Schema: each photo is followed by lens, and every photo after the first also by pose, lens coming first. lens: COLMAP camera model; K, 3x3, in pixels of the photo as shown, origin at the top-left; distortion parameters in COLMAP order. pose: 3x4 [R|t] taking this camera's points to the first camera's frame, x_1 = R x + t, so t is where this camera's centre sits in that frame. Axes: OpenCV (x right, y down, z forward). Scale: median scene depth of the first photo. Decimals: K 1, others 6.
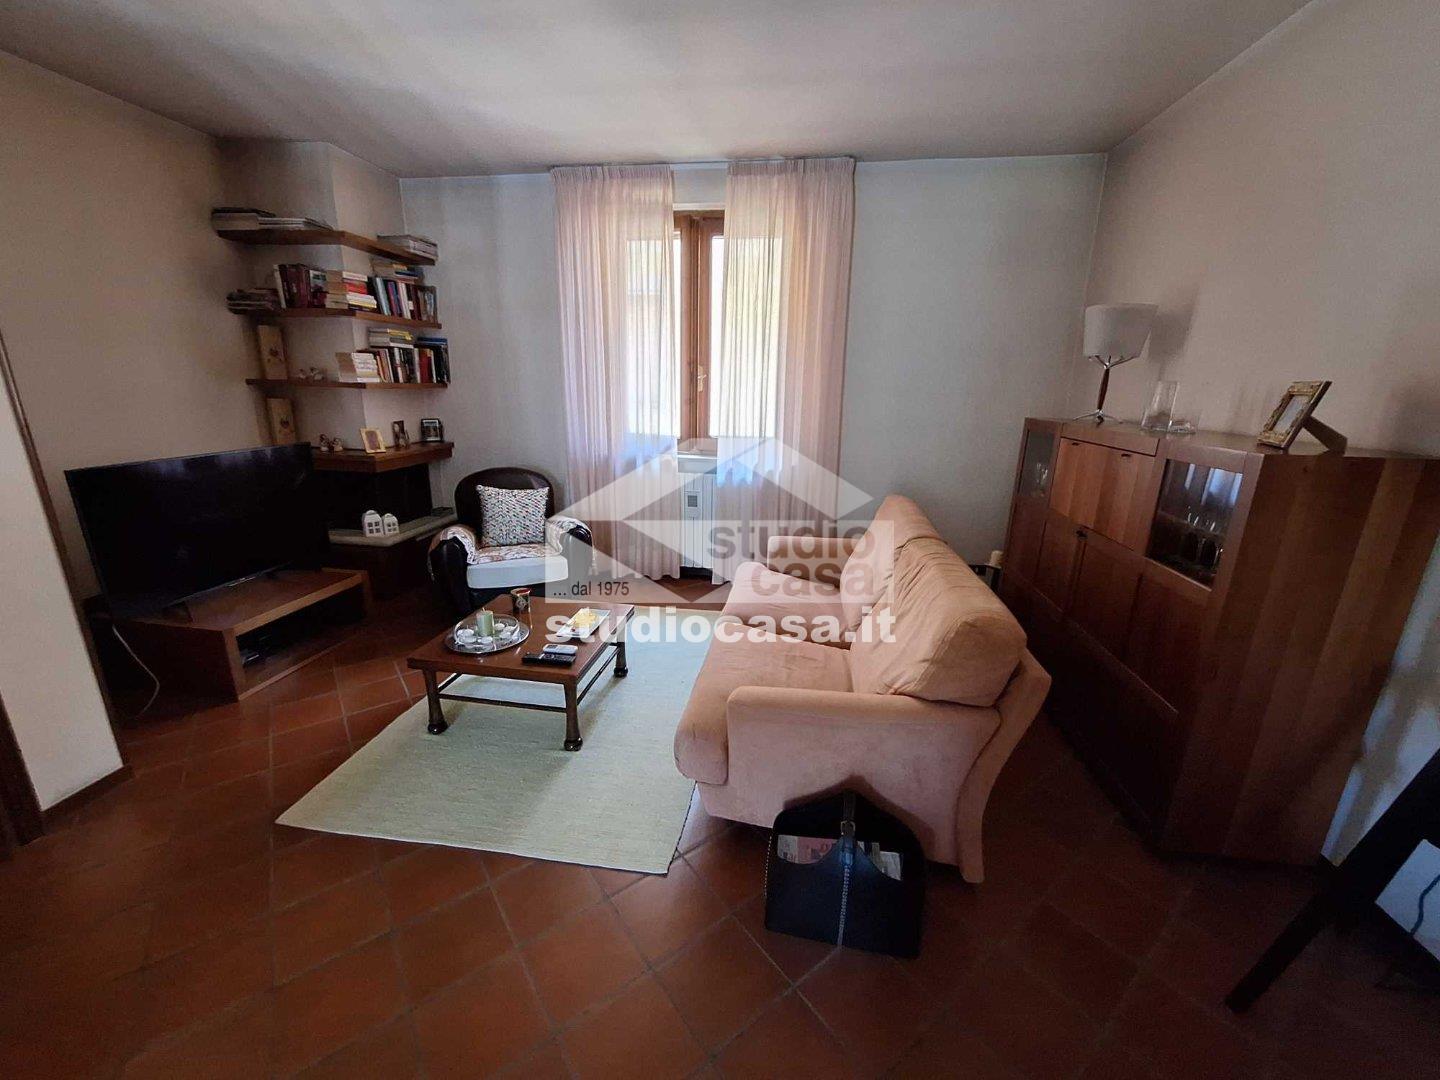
lens RADIAL K [[578.2, 0, 720.4], [0, 578.2, 535.4], [0, 0, 1]] dist [-0.000725, 0.000062]
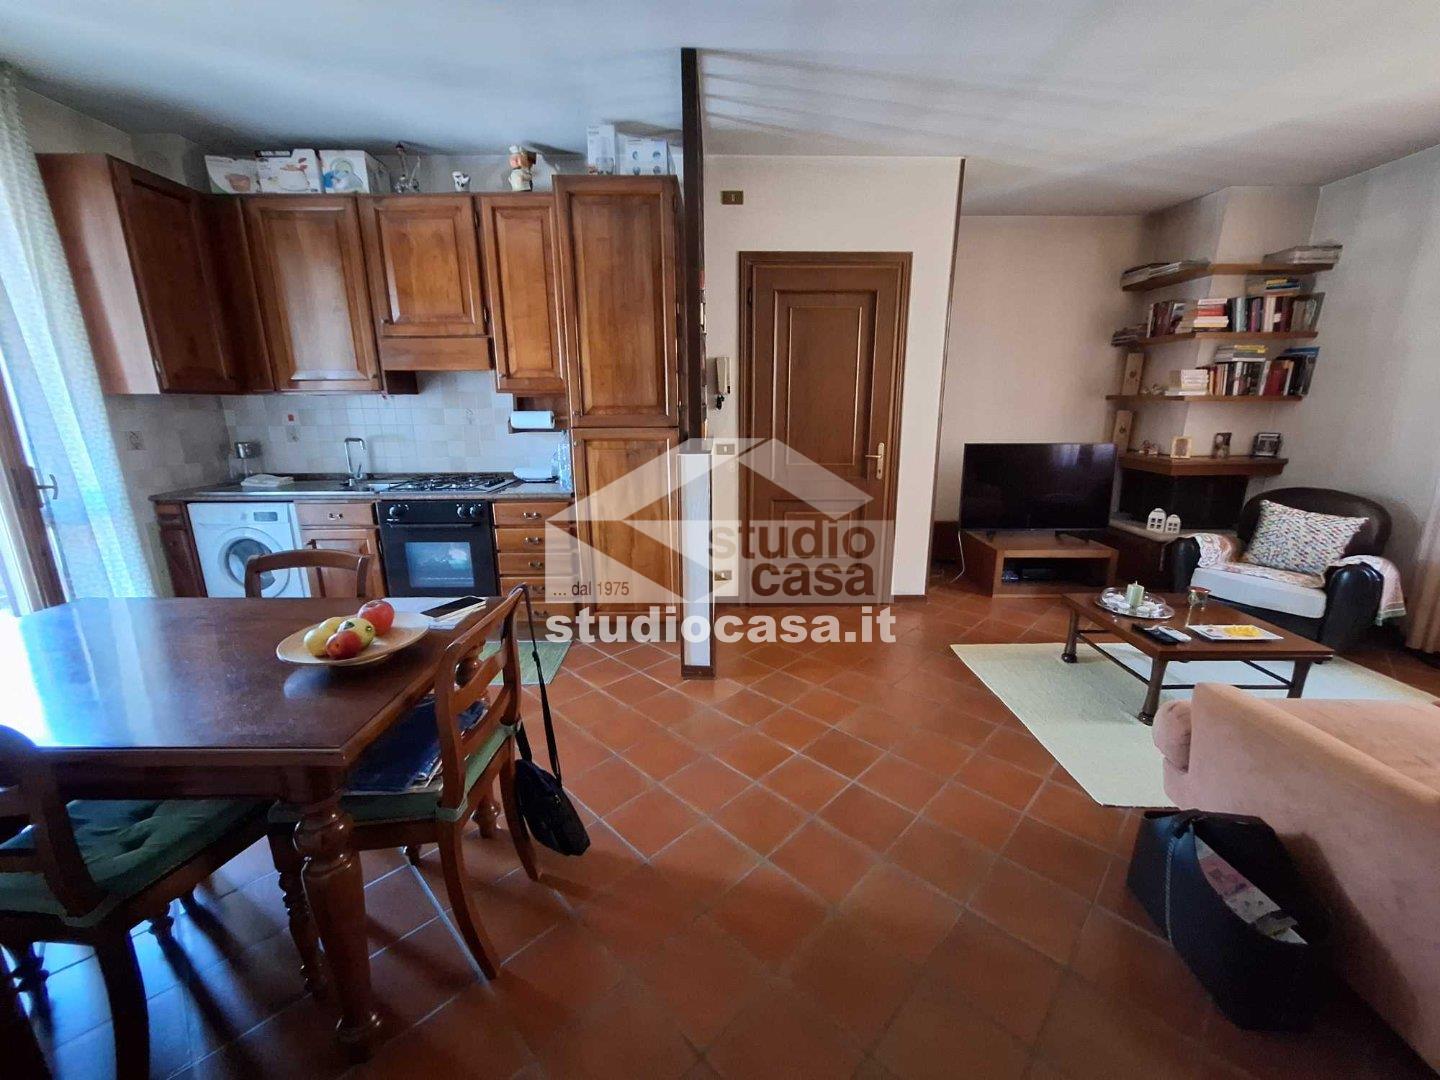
lens RADIAL K [[565.6, 0, 720.0], [0, 565.6, 540.0], [0, 0, 1]] dist [0.000721, 0.000081]
pose [[0.142645, 0.218192, -0.965425, 0.369728], [-0.250968, 0.951496, 0.177962, 0.035643], [0.957428, 0.216905, 0.190486, -0.025181]]
